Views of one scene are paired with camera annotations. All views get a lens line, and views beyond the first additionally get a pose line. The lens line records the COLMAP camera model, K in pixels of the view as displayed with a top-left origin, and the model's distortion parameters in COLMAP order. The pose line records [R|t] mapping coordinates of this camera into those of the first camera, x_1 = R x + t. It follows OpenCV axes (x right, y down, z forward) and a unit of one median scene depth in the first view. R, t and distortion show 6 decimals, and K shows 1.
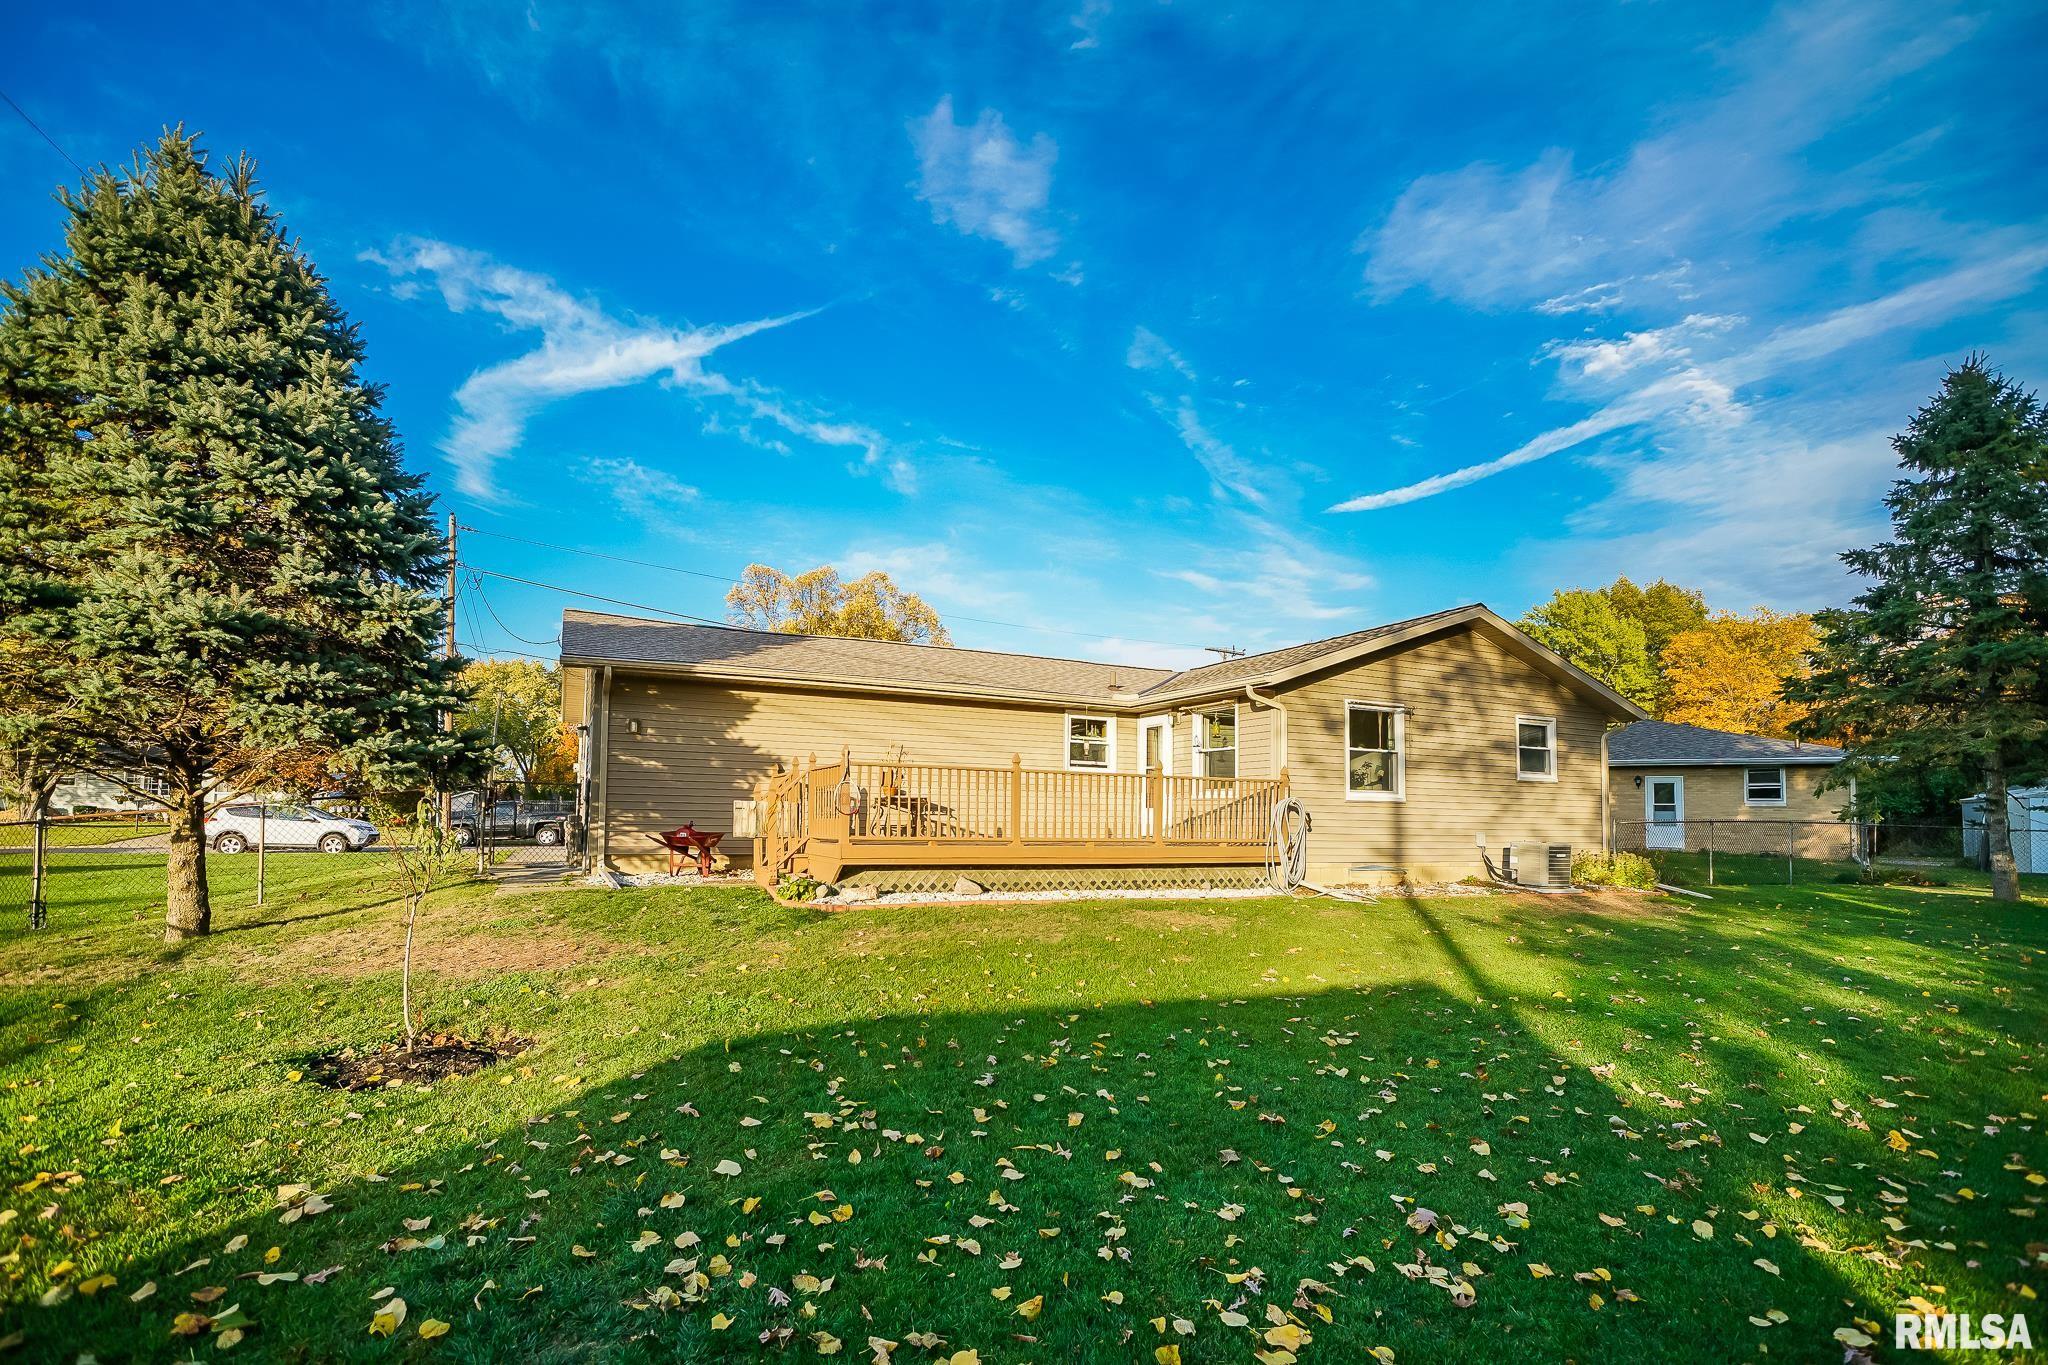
lens RADIAL K [[924.1, 0, 1054.3], [0, 924.1, 719.5], [0, 0, 1]] dist [-0.000240, 0.000449]
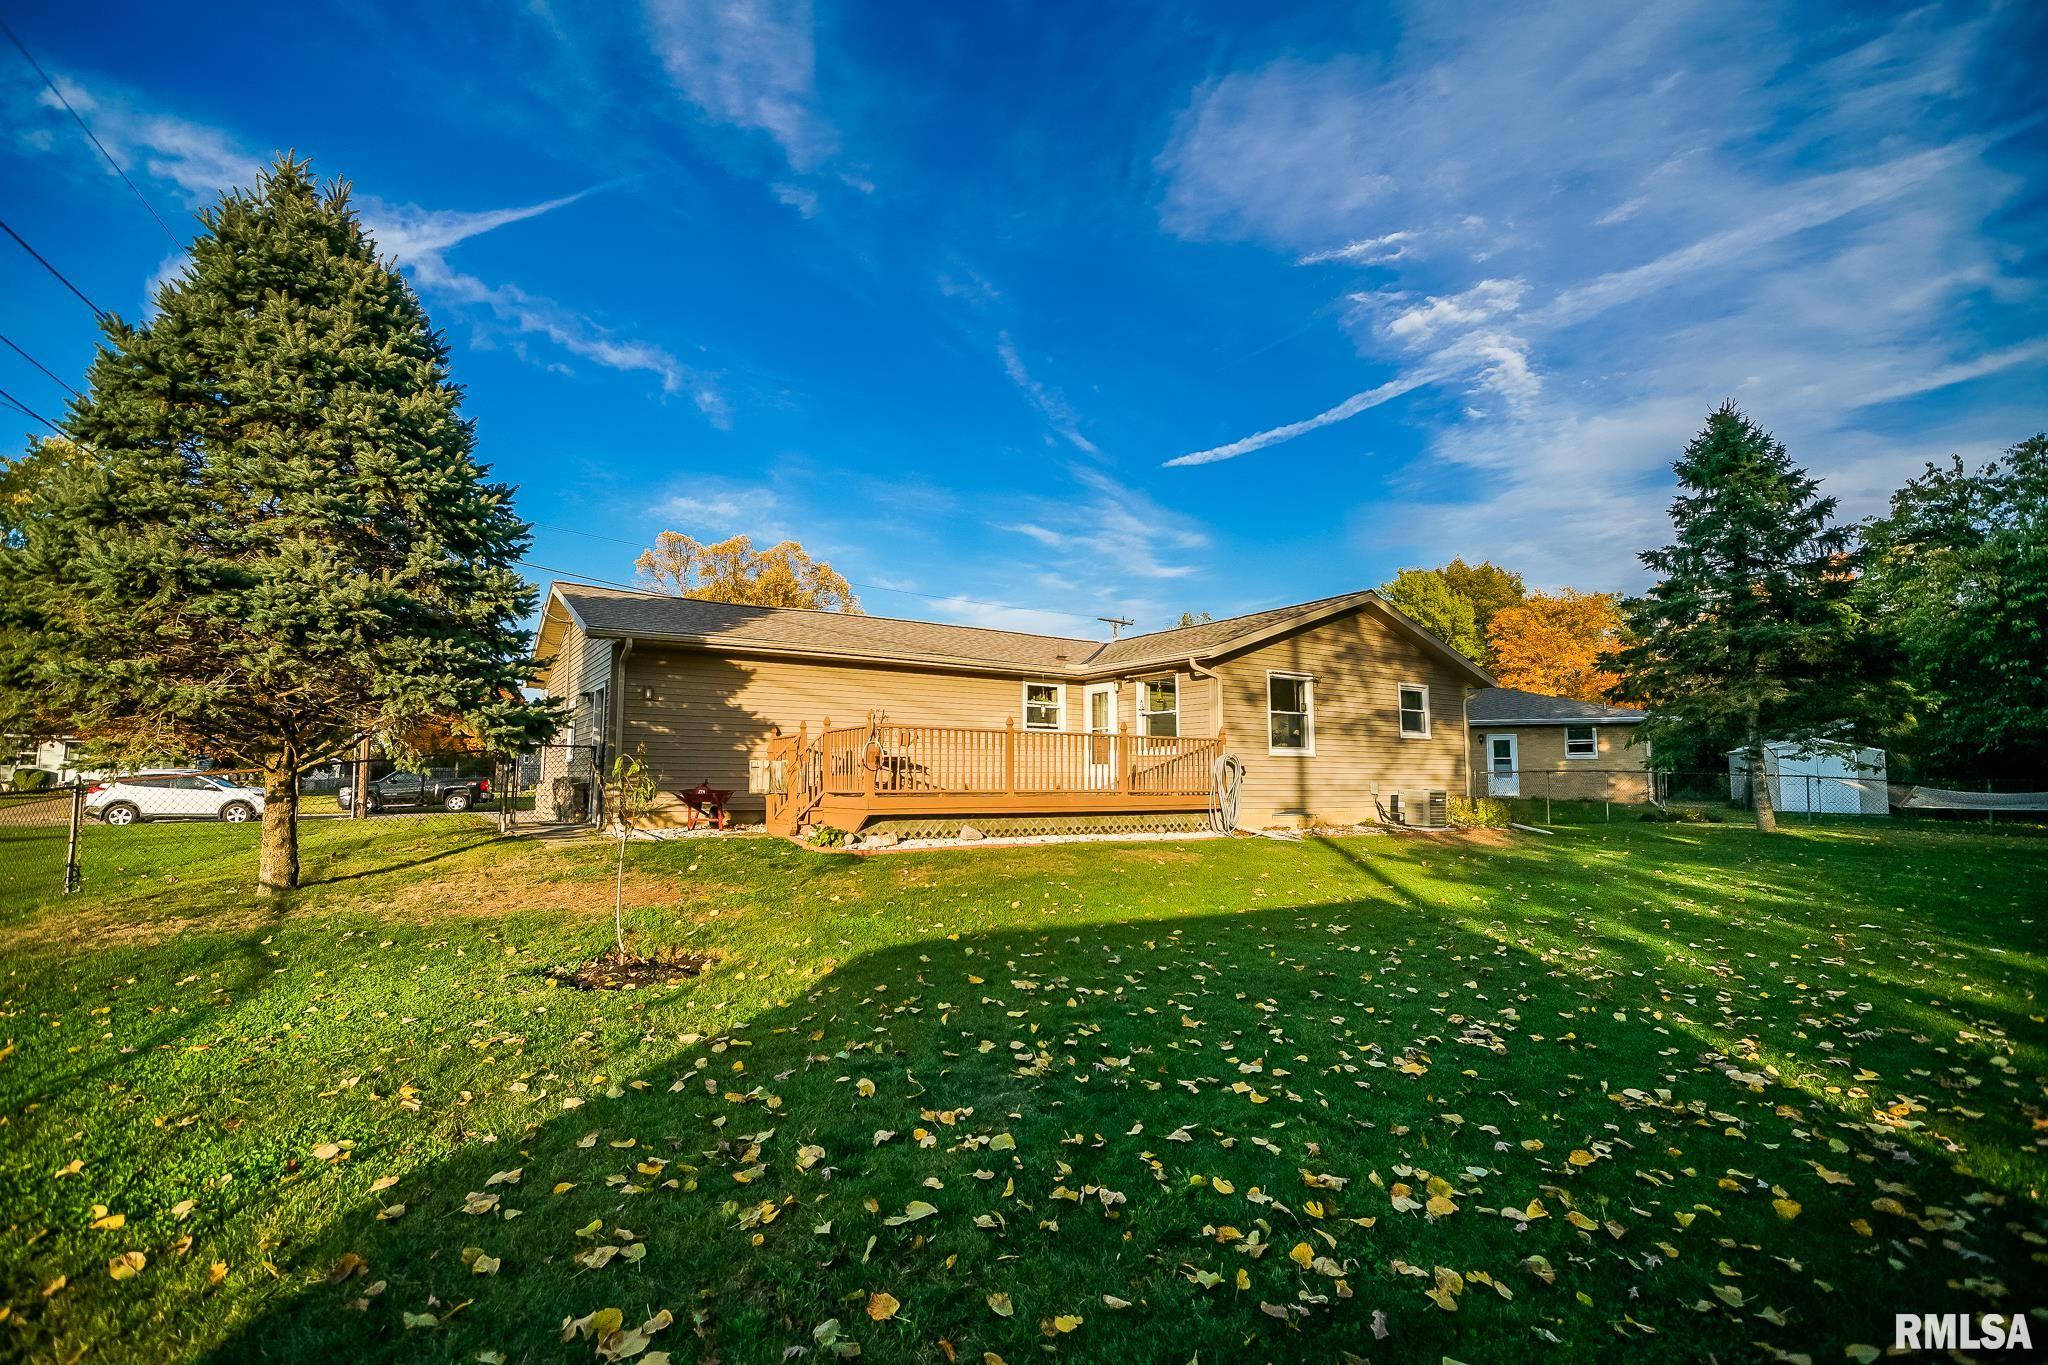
lens RADIAL K [[888.8, 0, 1061.2], [0, 888.8, 642.0], [0, 0, 1]] dist [-0.002671, -0.000162]
pose [[0.990640, 0.007941, 0.136266, -0.114246], [-0.001563, 0.998901, -0.046844, -0.004122], [-0.136488, 0.046193, 0.989564, -0.100437]]
